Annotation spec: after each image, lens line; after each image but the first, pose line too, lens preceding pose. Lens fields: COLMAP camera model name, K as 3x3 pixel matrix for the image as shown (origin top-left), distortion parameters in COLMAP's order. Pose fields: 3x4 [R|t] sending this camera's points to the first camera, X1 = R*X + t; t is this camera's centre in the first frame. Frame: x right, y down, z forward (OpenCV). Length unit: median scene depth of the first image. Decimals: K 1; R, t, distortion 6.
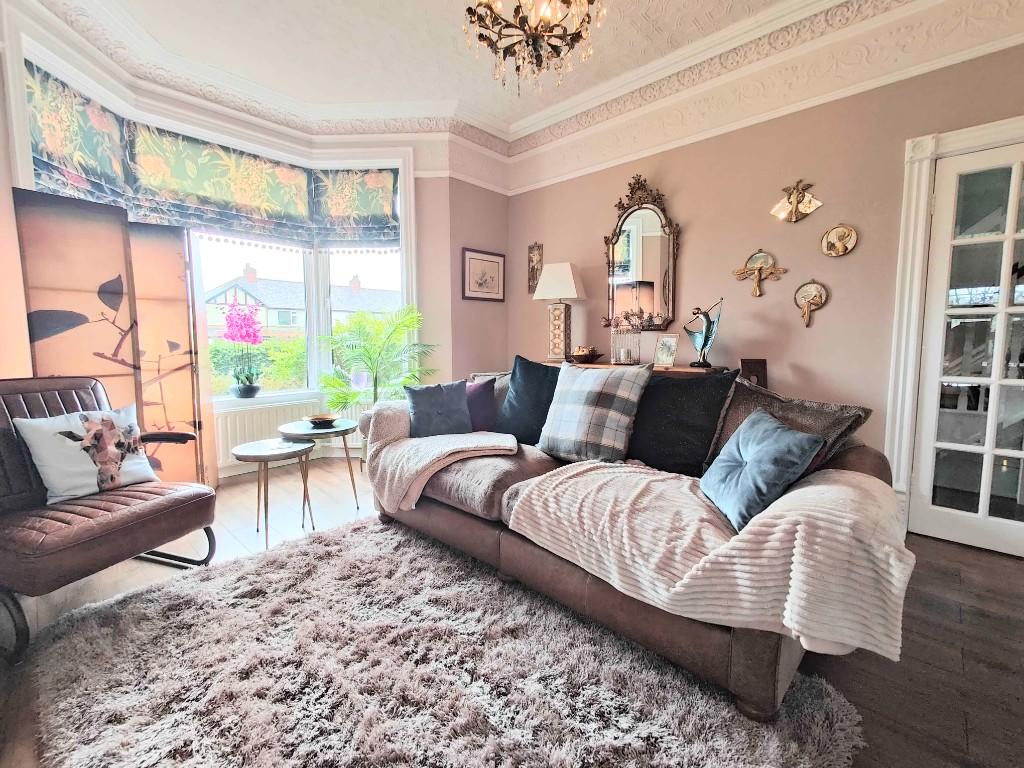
lens RADIAL K [[450.3, 0, 511.8], [0, 450.3, 384.9], [0, 0, 1]] dist [0.004431, 0.001418]
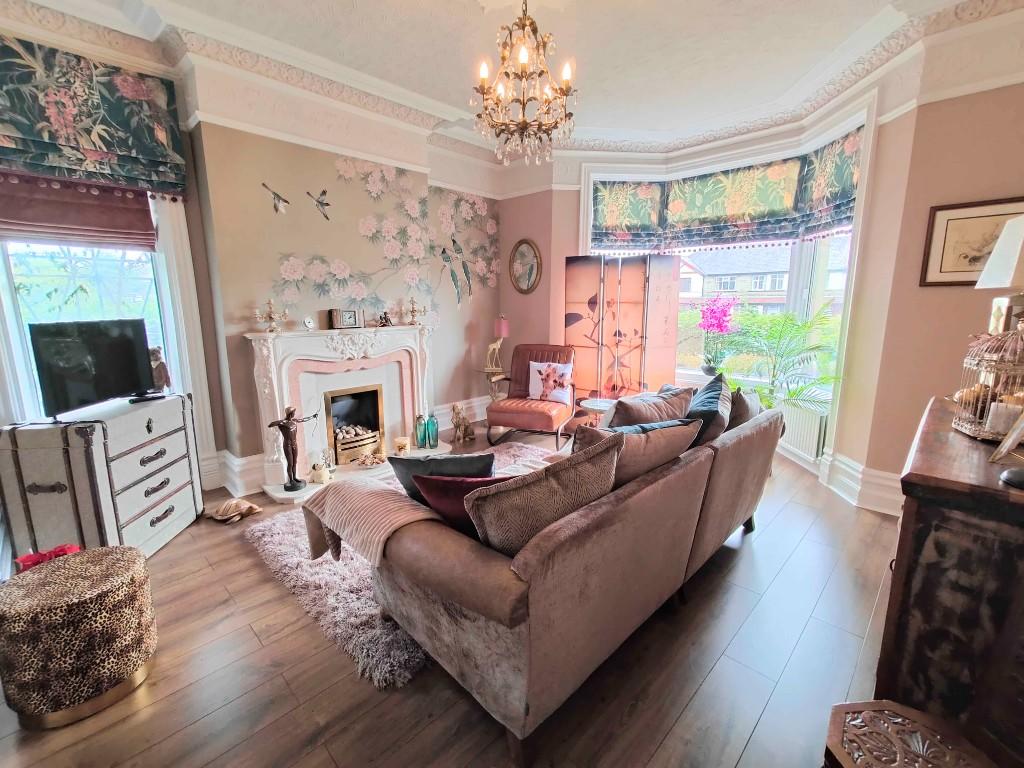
lens RADIAL K [[450.3, 0, 508.2], [0, 450.3, 381.6], [0, 0, 1]] dist [0.004431, 0.001418]
pose [[-0.029876, 0.181205, -0.982992, 0.691149], [-0.104188, 0.977509, 0.183360, -0.132049], [0.994109, 0.107894, -0.010325, 0.490598]]
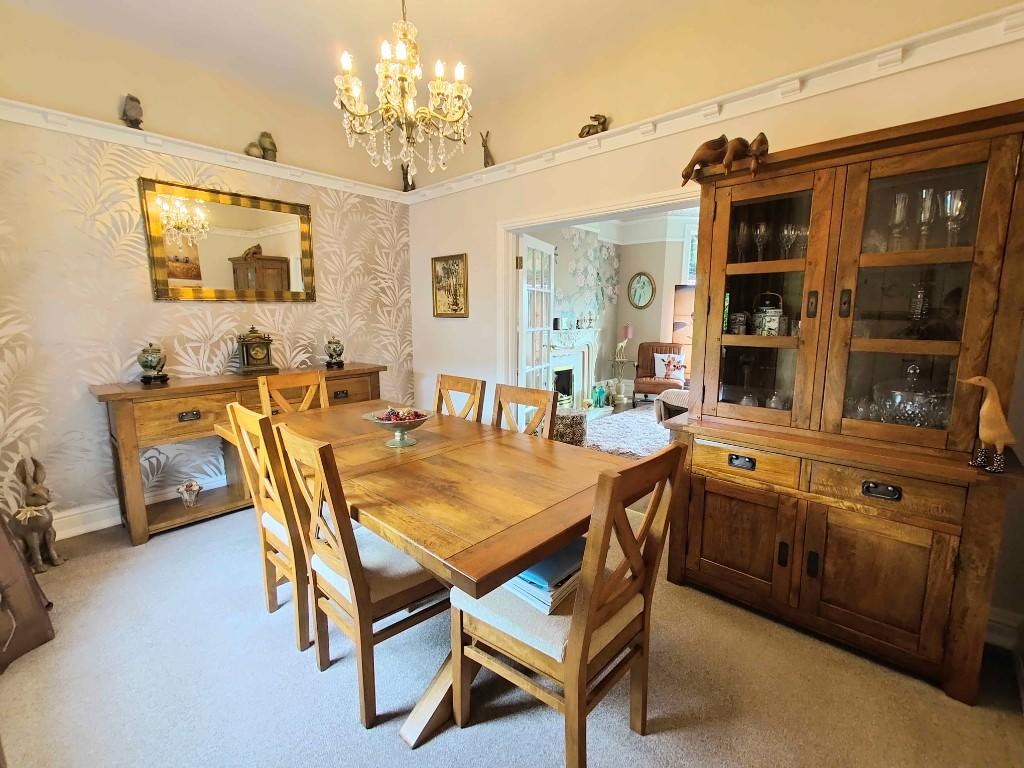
lens RADIAL K [[450.3, 0, 512.6], [0, 450.3, 378.1], [0, 0, 1]] dist [0.004431, 0.001418]
pose [[0.010313, 0.143319, -0.989623, 1.346078], [-0.109923, 0.983840, 0.141336, -0.061772], [0.993887, 0.107325, 0.025900, -0.112837]]
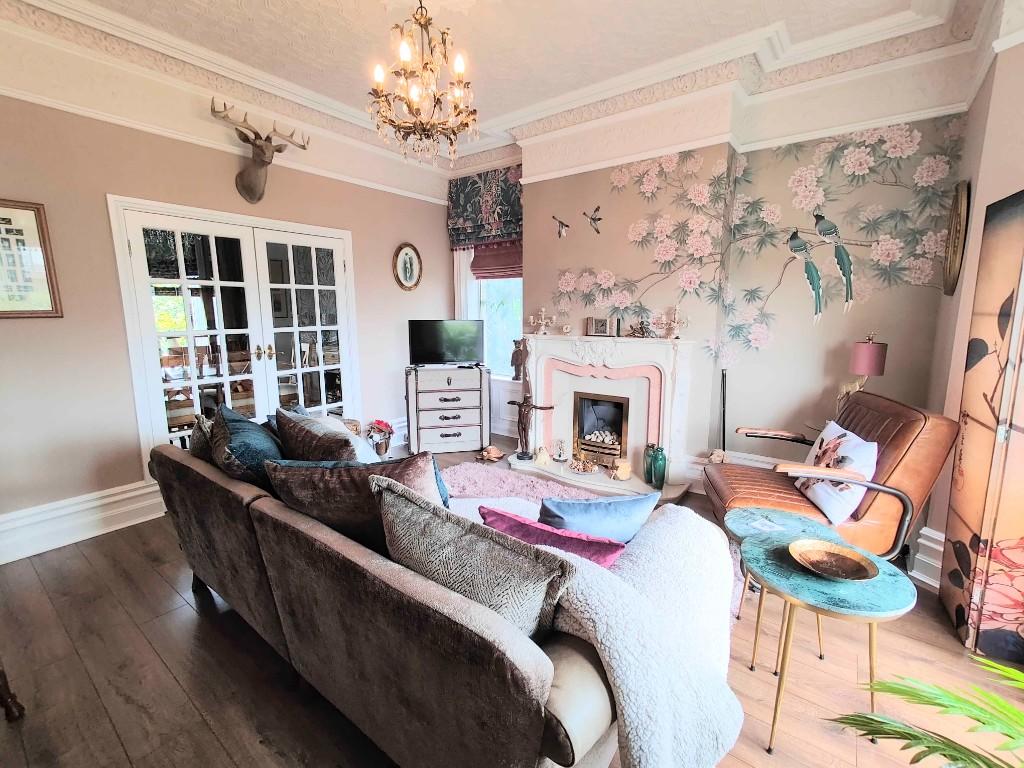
lens RADIAL K [[450.3, 0, 512.1], [0, 450.3, 382.6], [0, 0, 1]] dist [0.004431, 0.001418]
pose [[-0.994115, 0.022739, -0.105916, -0.018315], [-0.006050, 0.964541, 0.263865, -0.197665], [0.108161, 0.262953, -0.958727, 1.129960]]
